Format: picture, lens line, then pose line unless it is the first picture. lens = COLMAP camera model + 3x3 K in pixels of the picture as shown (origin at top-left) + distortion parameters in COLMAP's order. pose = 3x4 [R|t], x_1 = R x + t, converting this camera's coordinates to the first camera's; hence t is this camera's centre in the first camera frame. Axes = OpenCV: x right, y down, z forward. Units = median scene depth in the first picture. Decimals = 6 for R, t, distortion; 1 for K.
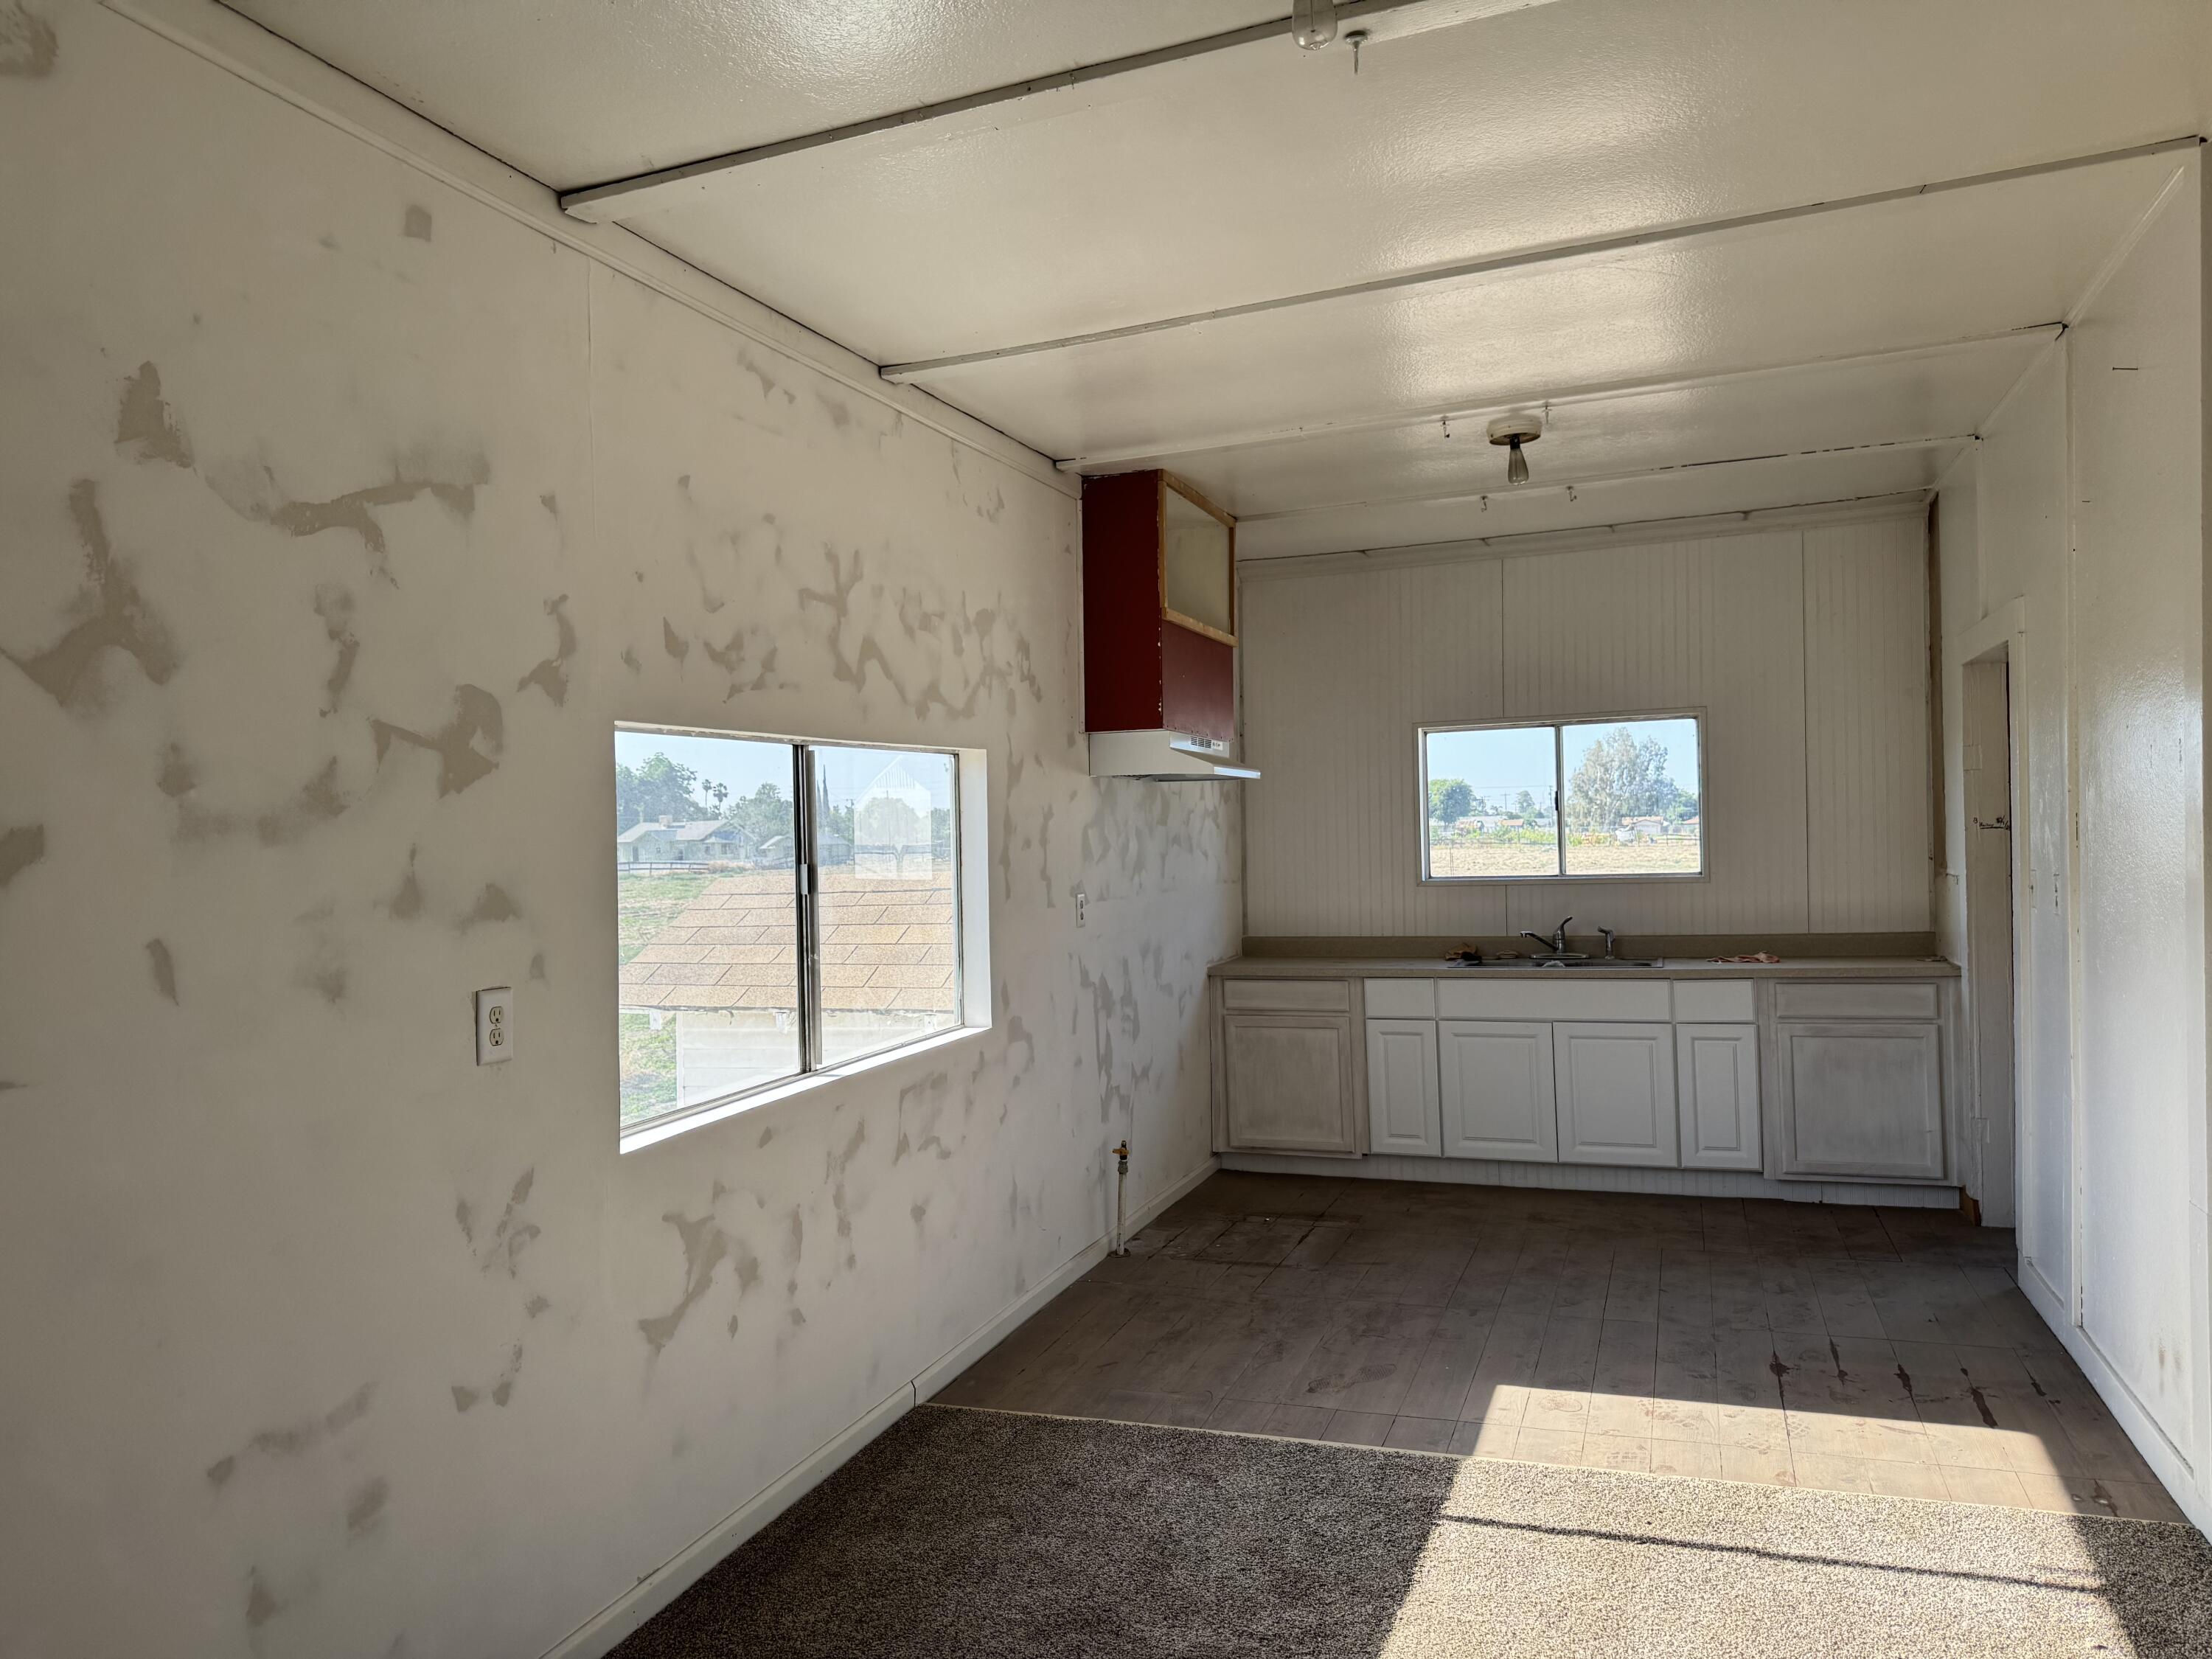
lens RADIAL K [[1590.5, 0, 1093.9], [0, 1590.5, 837.7], [0, 0, 1]] dist [0.047136, -0.028304]
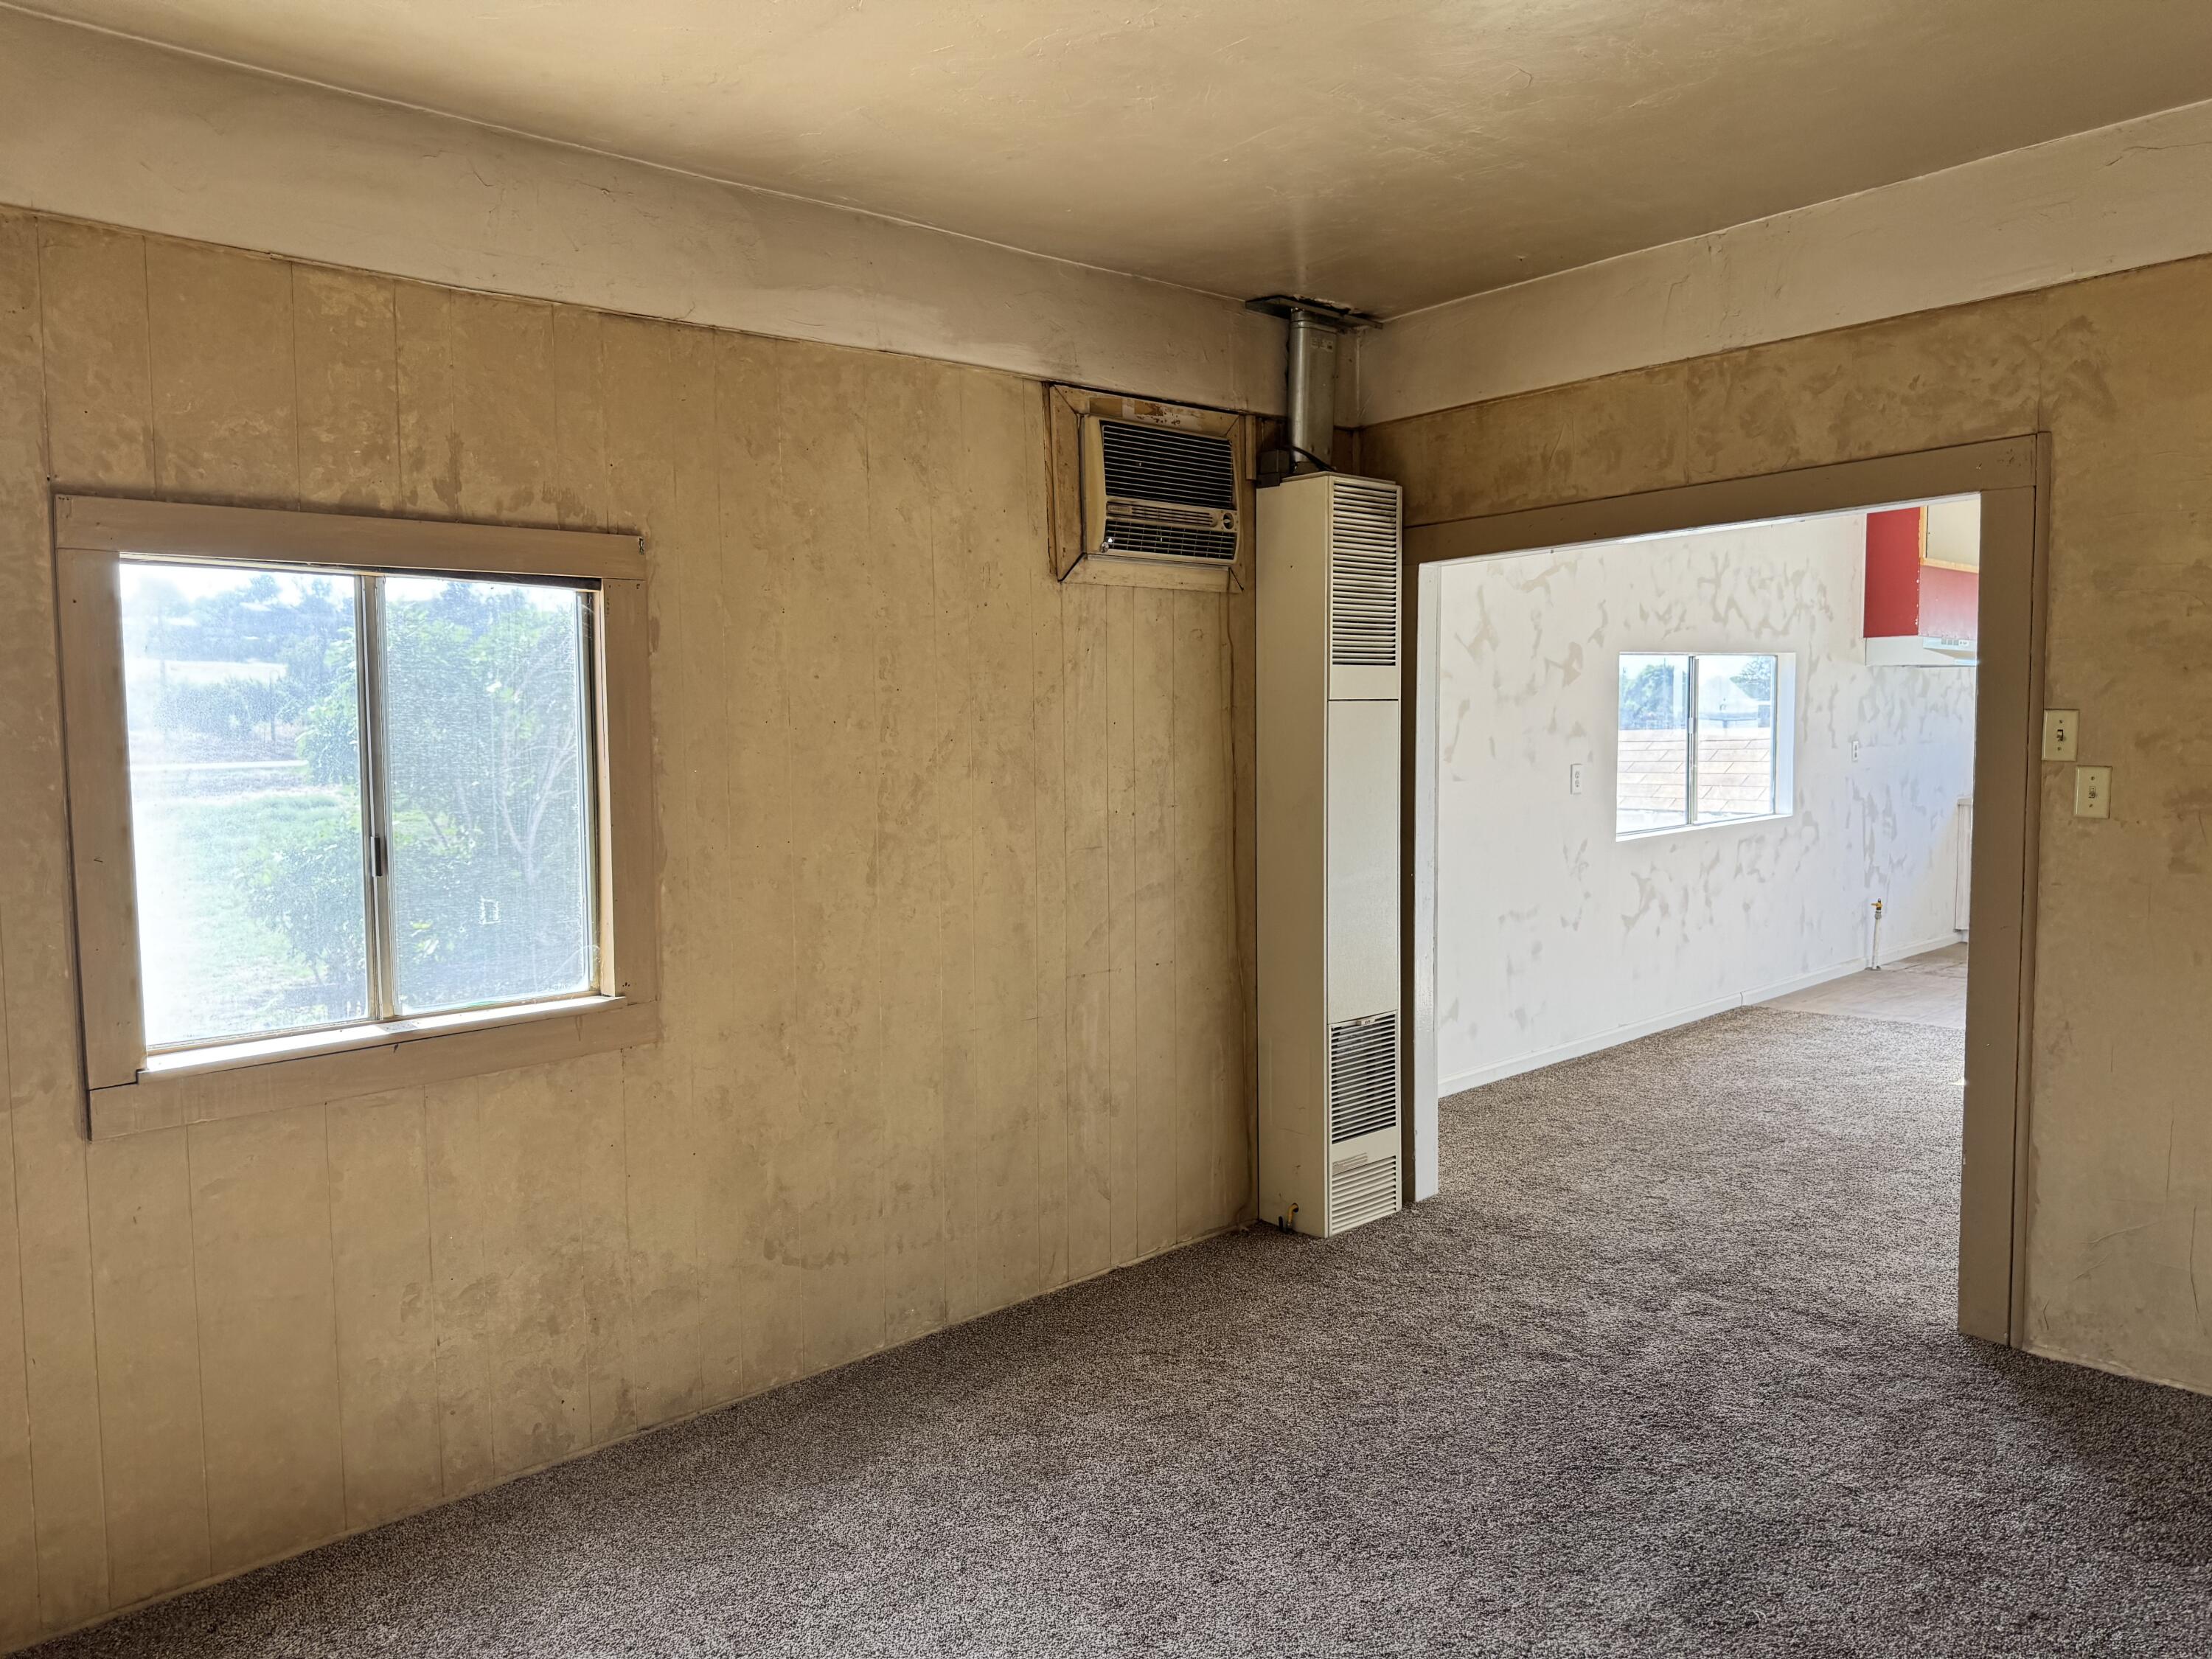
lens RADIAL K [[1590.5, 0, 1110.5], [0, 1590.5, 828.7], [0, 0, 1]] dist [0.047136, -0.028304]
pose [[0.895928, 0.042071, -0.442202, 0.047199], [-0.007767, 0.996836, 0.079103, 0.002124], [0.444131, -0.067436, 0.893421, -0.973535]]
